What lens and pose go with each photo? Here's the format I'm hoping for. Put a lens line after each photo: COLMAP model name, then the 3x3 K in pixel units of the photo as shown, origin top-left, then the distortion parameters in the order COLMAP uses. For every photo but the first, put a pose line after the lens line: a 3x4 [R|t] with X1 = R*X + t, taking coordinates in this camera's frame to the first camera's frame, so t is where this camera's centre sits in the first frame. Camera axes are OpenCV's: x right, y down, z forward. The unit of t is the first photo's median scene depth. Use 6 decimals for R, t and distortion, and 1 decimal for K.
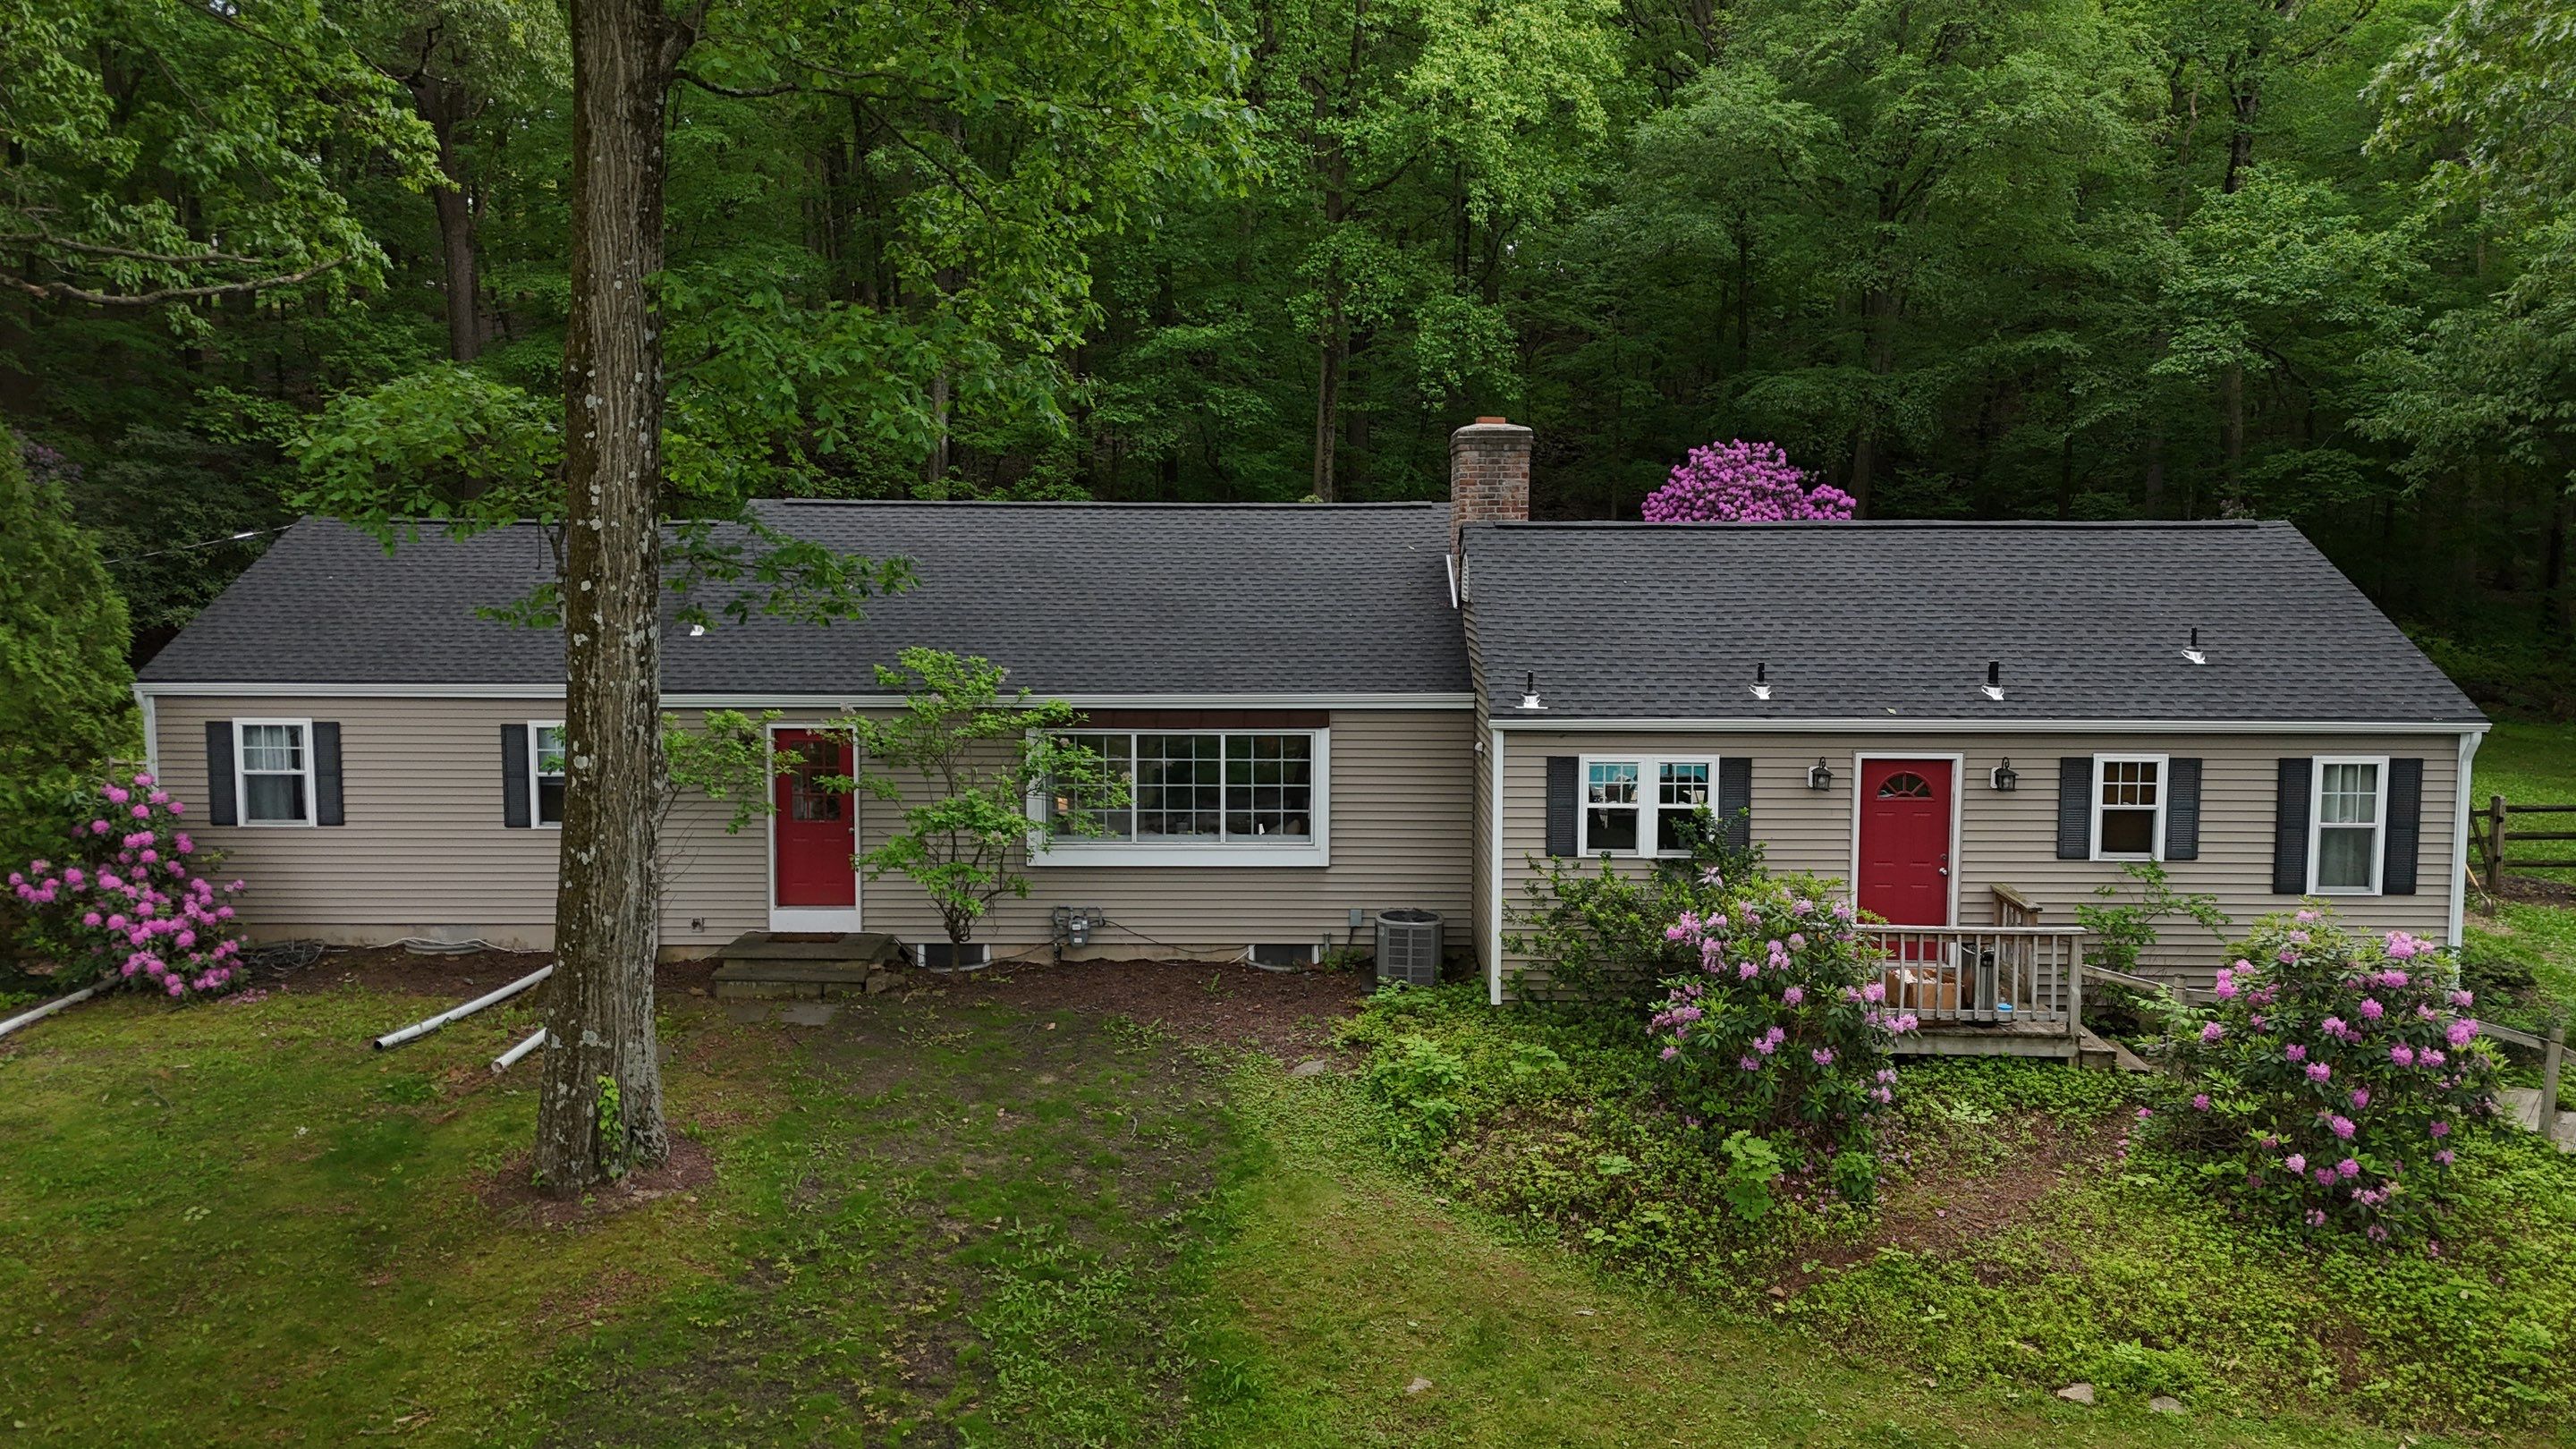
lens RADIAL K [[1868.4, 0, 1297.9], [0, 1868.4, 727.6], [0, 0, 1]] dist [0.115539, -0.127002]
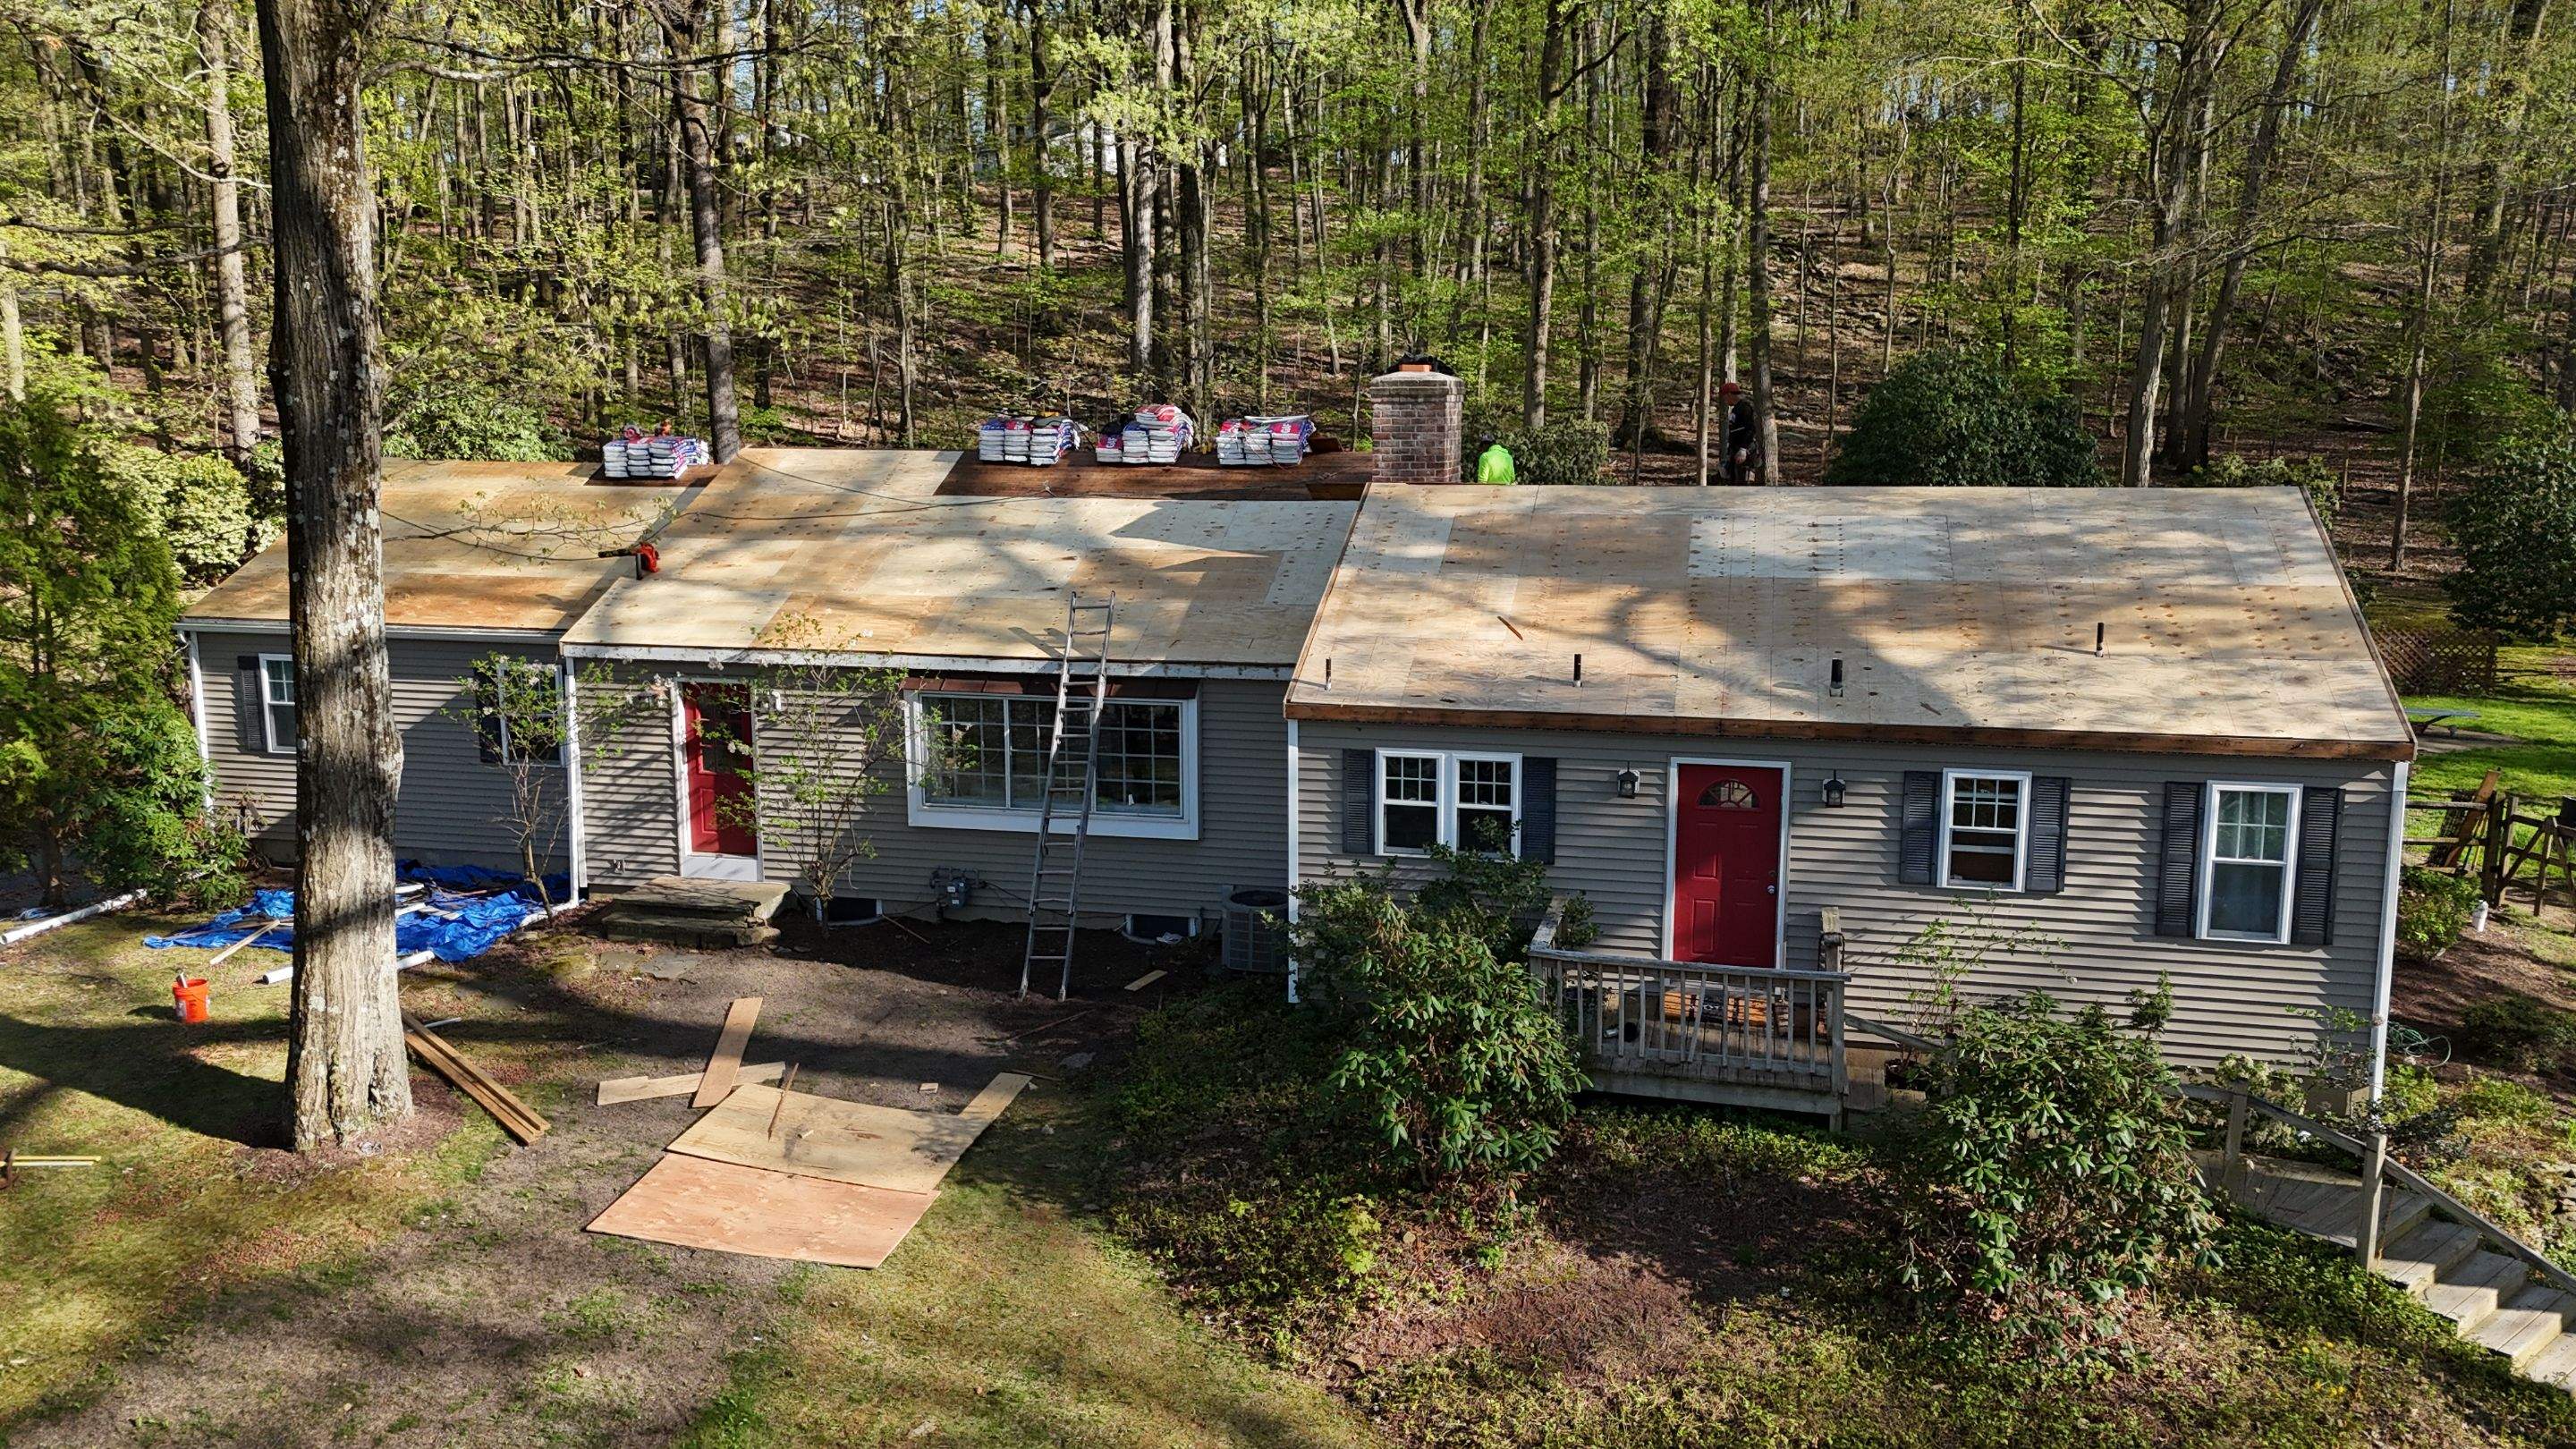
lens RADIAL K [[1868.4, 0, 1297.9], [0, 1868.4, 727.6], [0, 0, 1]] dist [0.115539, -0.127002]
pose [[0.974579, 0.033112, -0.221582, 0.319078], [-0.017791, 0.997333, 0.070788, -0.061411], [0.223335, -0.065047, 0.972569, 0.076666]]
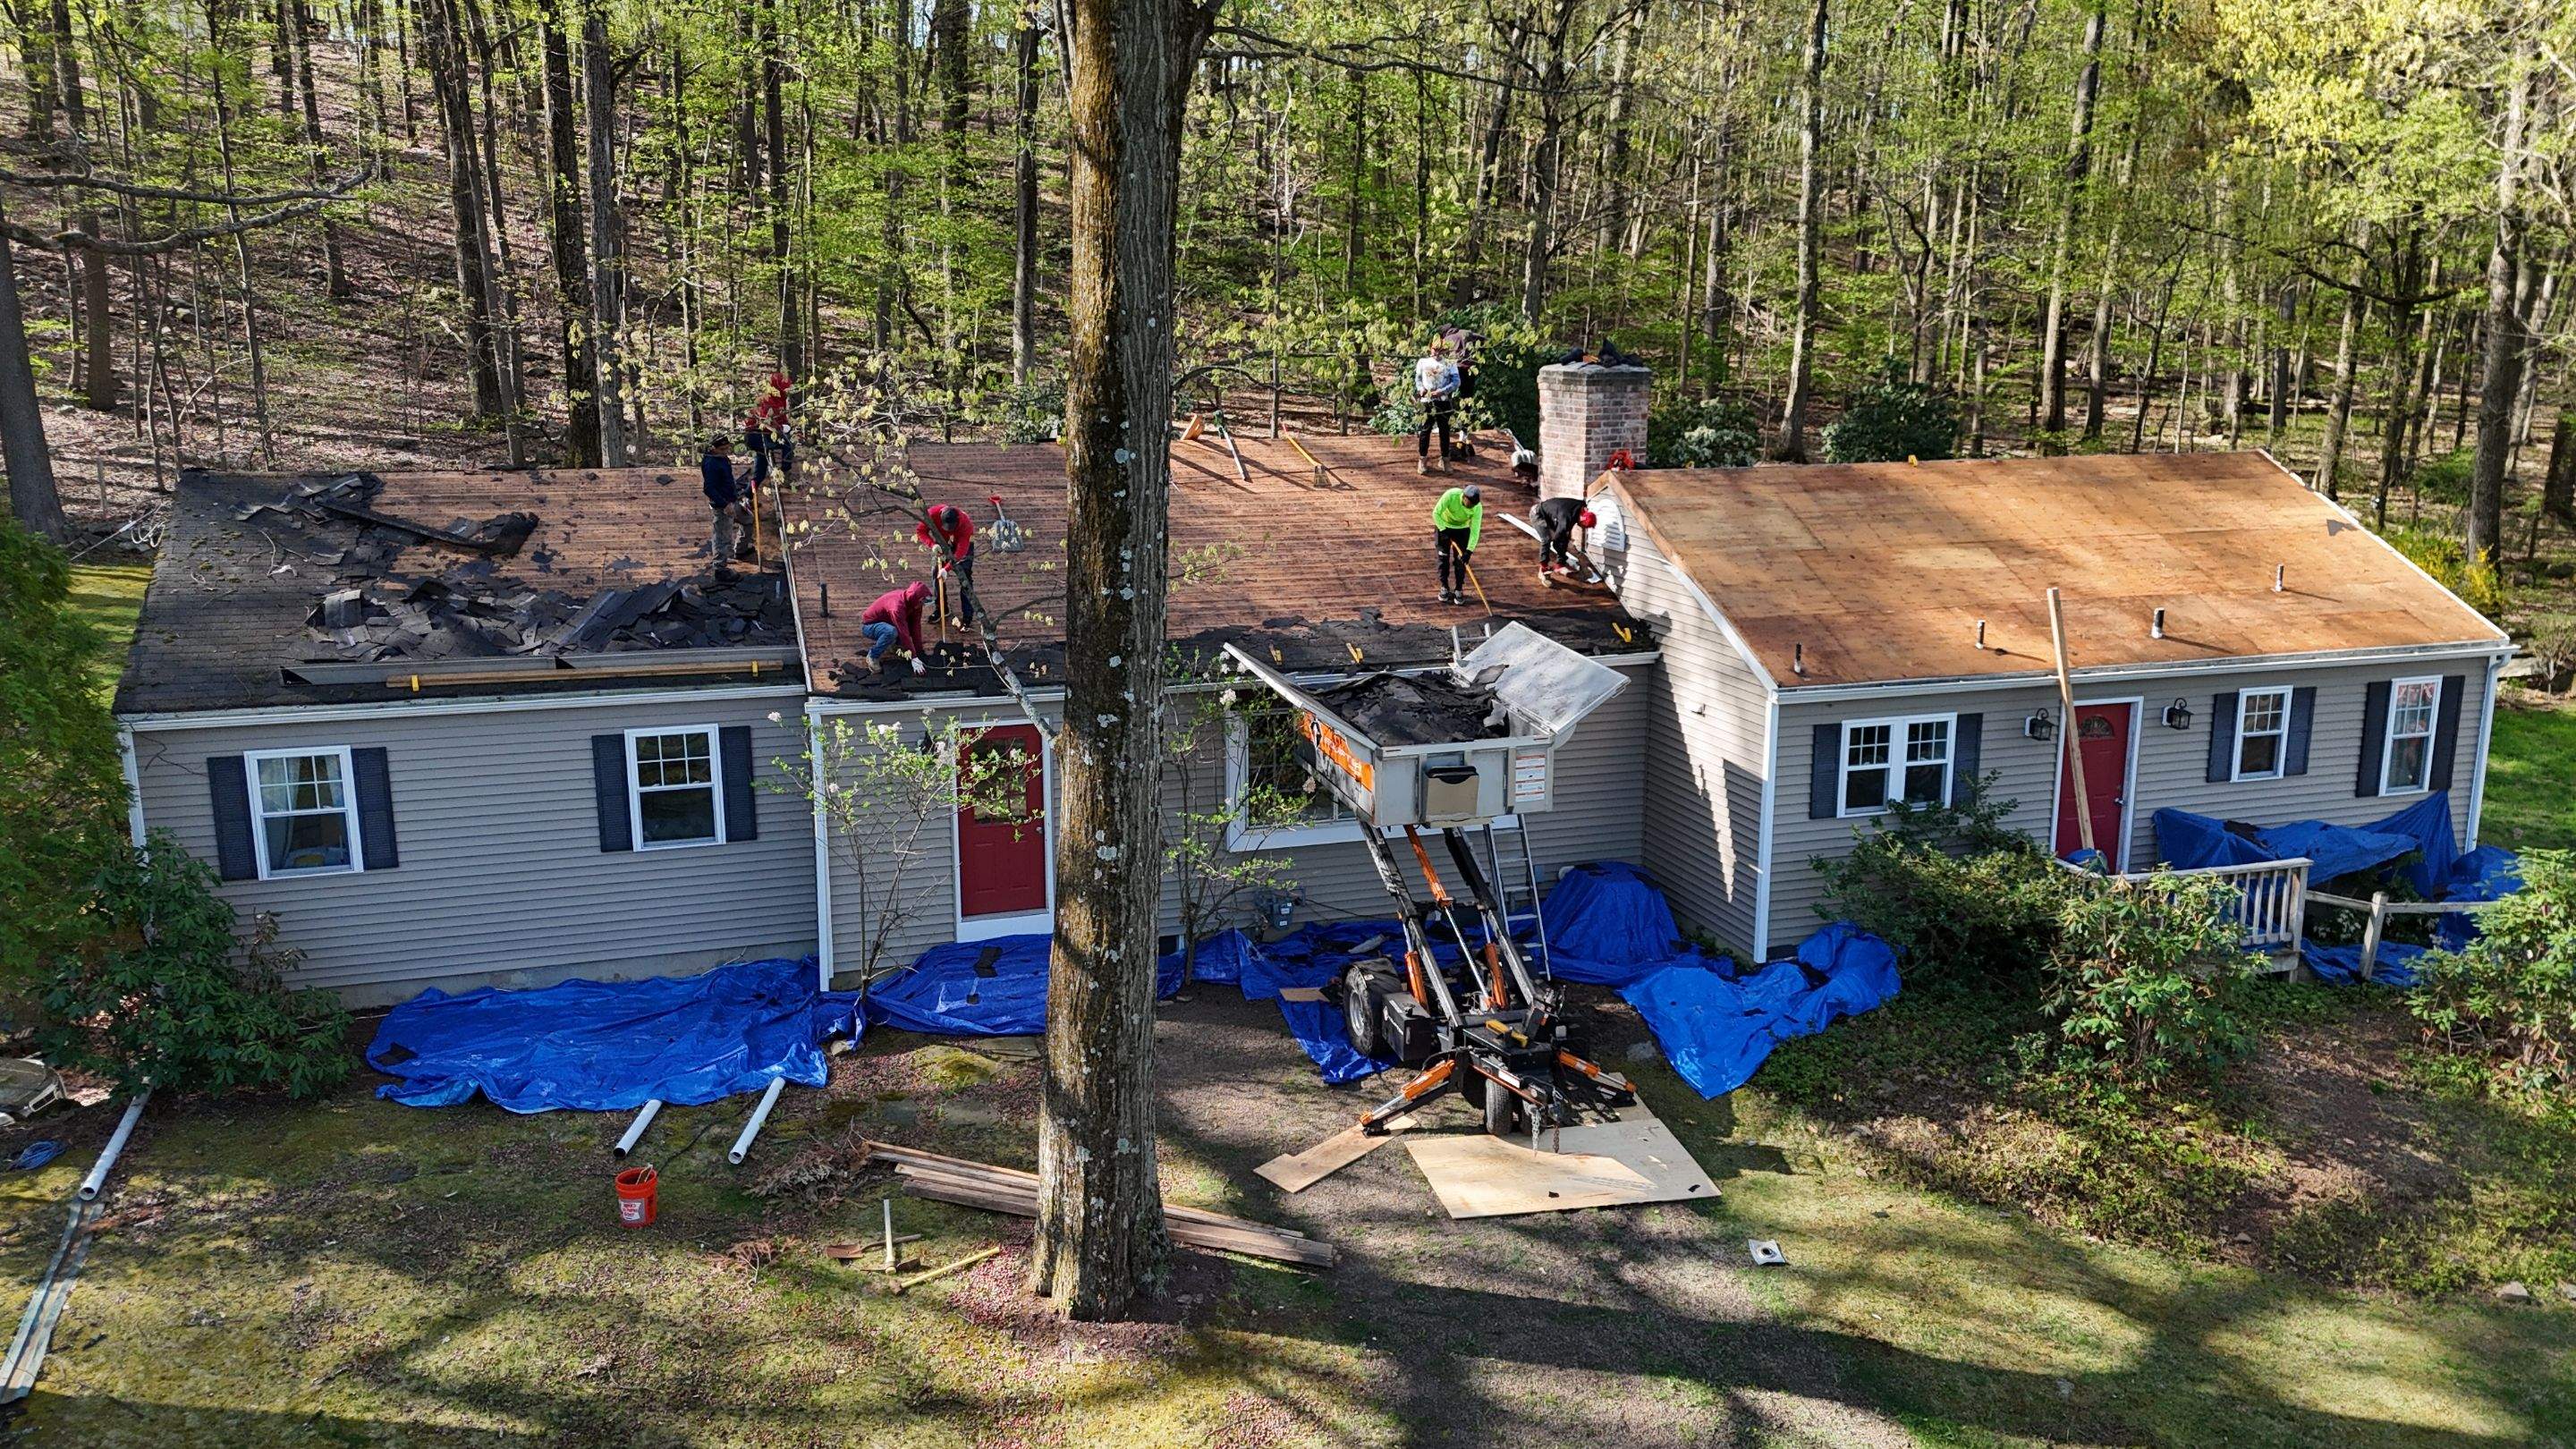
lens RADIAL K [[1868.4, 0, 1297.9], [0, 1868.4, 727.6], [0, 0, 1]] dist [0.115539, -0.127002]
pose [[0.948240, -0.070644, 0.309596, -0.459030], [0.033504, 0.991756, 0.123682, -0.121093], [-0.315781, -0.106908, 0.942790, 0.108129]]
